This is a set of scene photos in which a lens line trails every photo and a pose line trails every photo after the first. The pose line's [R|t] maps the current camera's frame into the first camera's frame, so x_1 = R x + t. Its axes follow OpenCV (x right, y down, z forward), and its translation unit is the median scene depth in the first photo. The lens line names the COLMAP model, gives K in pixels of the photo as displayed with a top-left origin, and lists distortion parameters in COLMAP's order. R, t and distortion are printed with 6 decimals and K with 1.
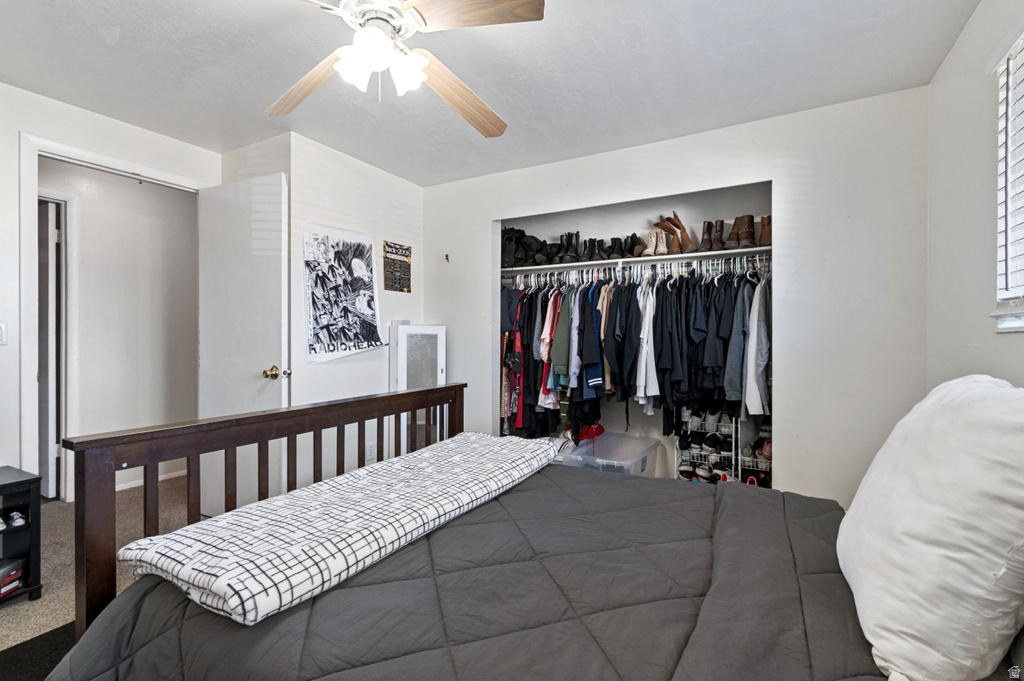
lens RADIAL K [[453.2, 0, 516.0], [0, 453.2, 331.7], [0, 0, 1]] dist [-0.000687, -0.000147]
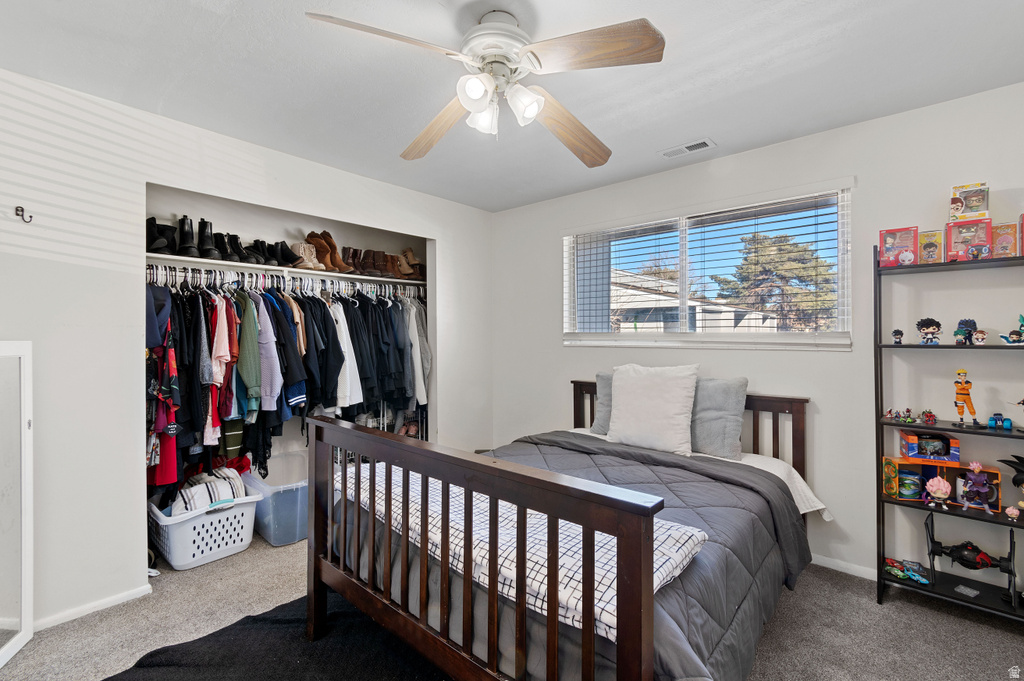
lens RADIAL K [[453.2, 0, 516.0], [0, 453.2, 331.7], [0, 0, 1]] dist [-0.000687, -0.000147]
pose [[0.219223, 0.010435, 0.975619, -0.577428], [-0.001343, 0.999945, -0.010394, -0.018256], [-0.975674, 0.000968, 0.219225, 0.329054]]
